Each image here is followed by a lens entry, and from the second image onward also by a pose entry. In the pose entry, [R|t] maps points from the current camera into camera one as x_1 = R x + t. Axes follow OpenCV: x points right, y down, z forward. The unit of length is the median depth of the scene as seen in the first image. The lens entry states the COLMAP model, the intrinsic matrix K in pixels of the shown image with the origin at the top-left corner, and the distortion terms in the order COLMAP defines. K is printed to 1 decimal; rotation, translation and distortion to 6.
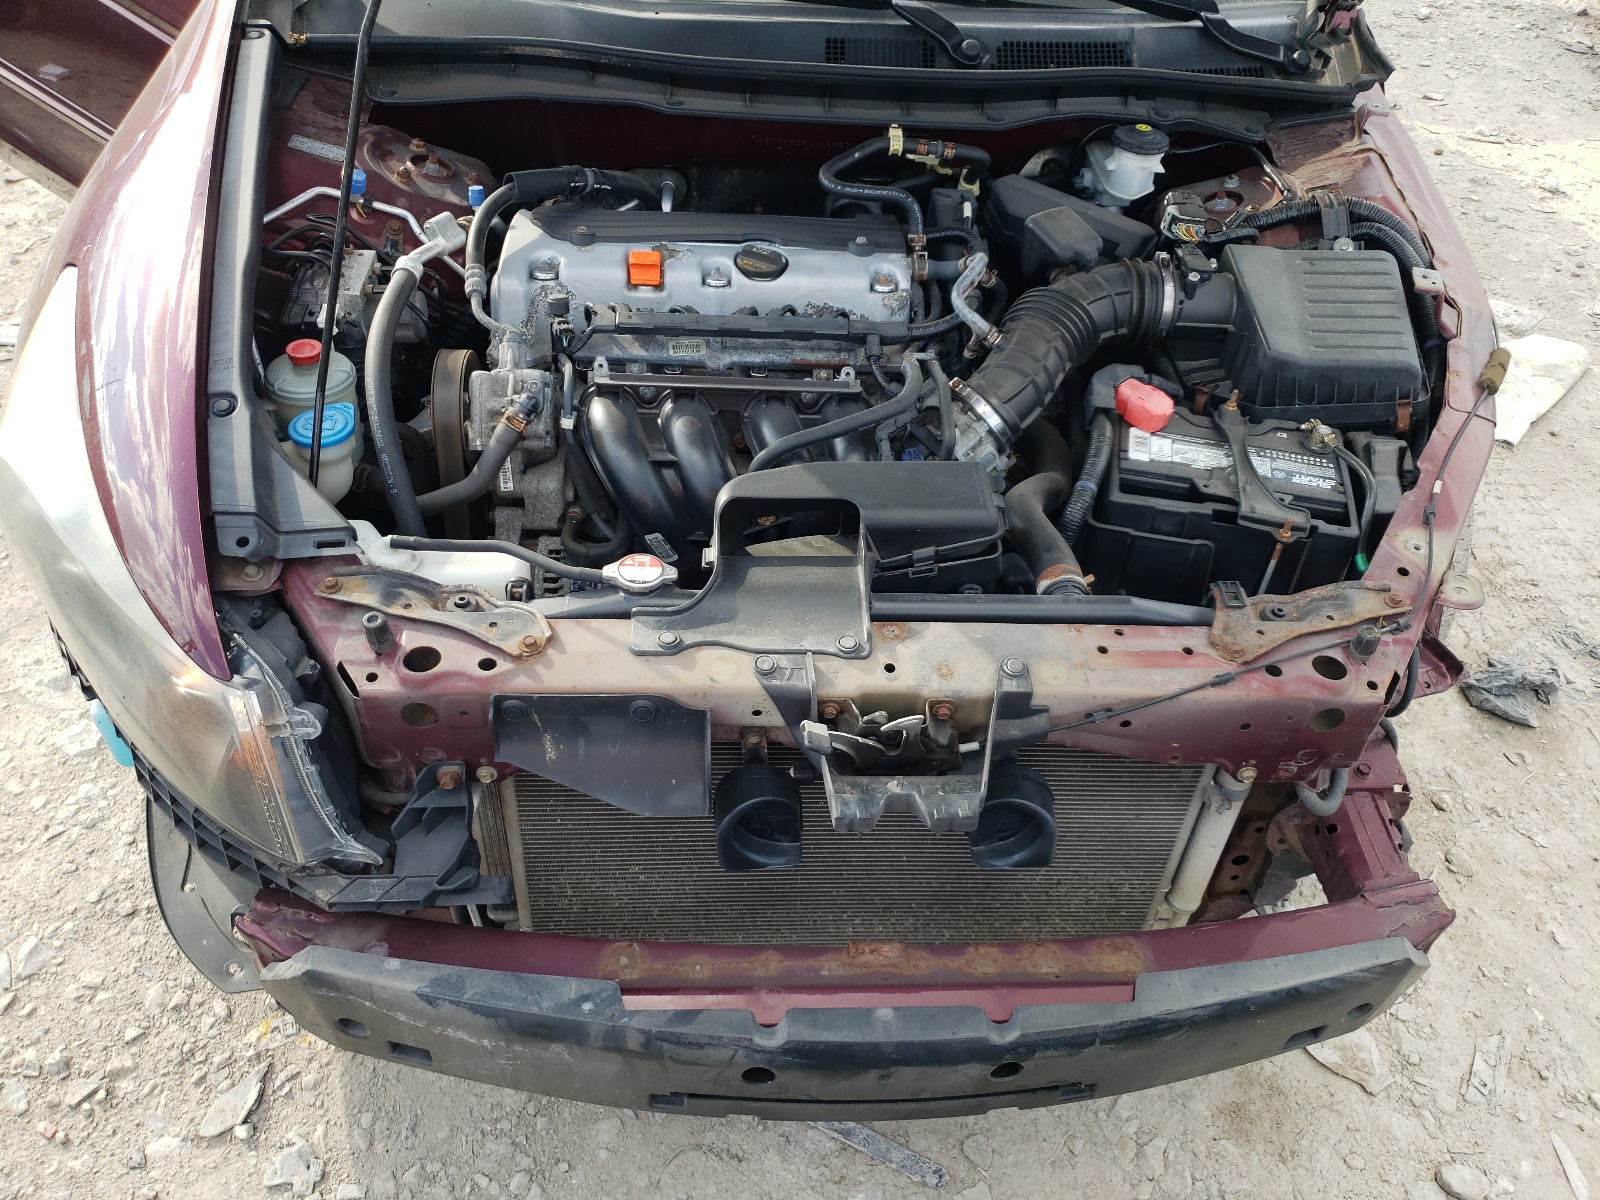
lens RADIAL K [[1203.3, 0, 815.2], [0, 1203.3, 632.9], [0, 0, 1]] dist [0.051032, -0.062799]
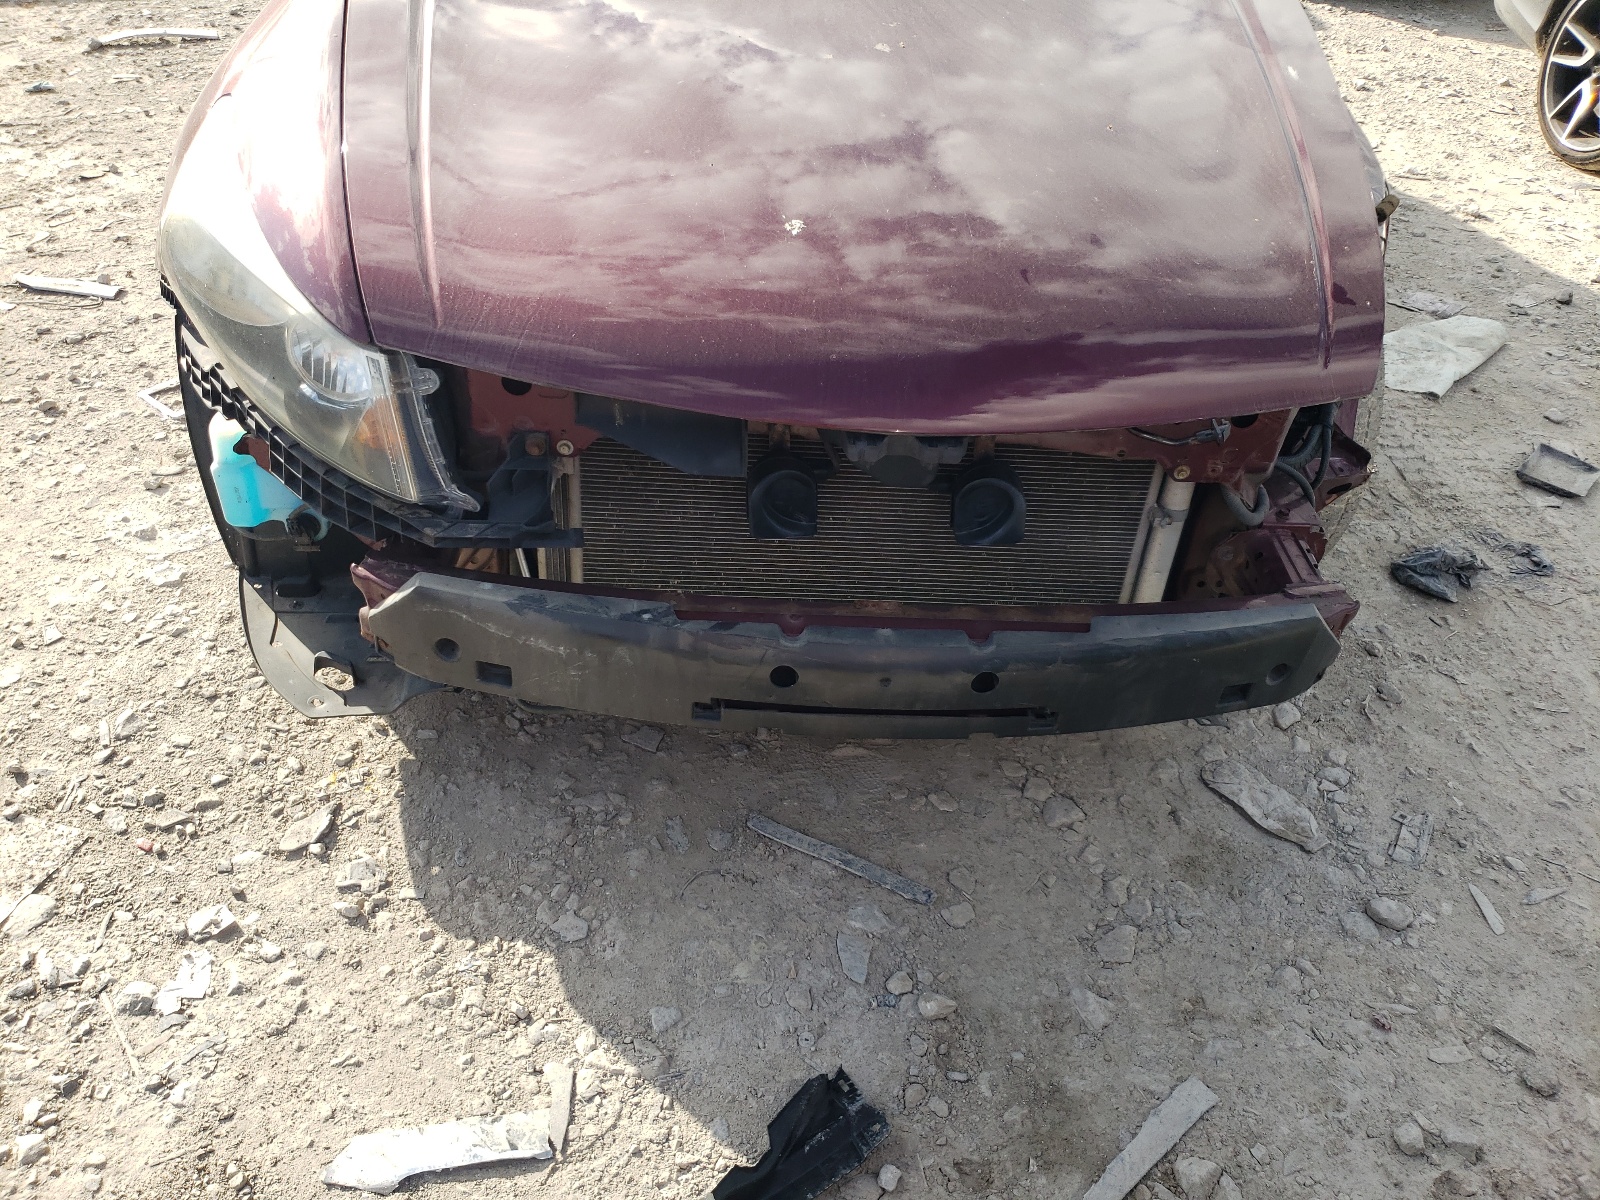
lens RADIAL K [[1220.7, 0, 800.0], [0, 1220.7, 600.0], [0, 0, 1]] dist [-0.012083, 0.002640]
pose [[0.999939, 0.010302, 0.004020, -0.023094], [-0.009803, 0.994001, -0.108933, 0.272540], [-0.005118, 0.108887, 0.994041, -0.146656]]
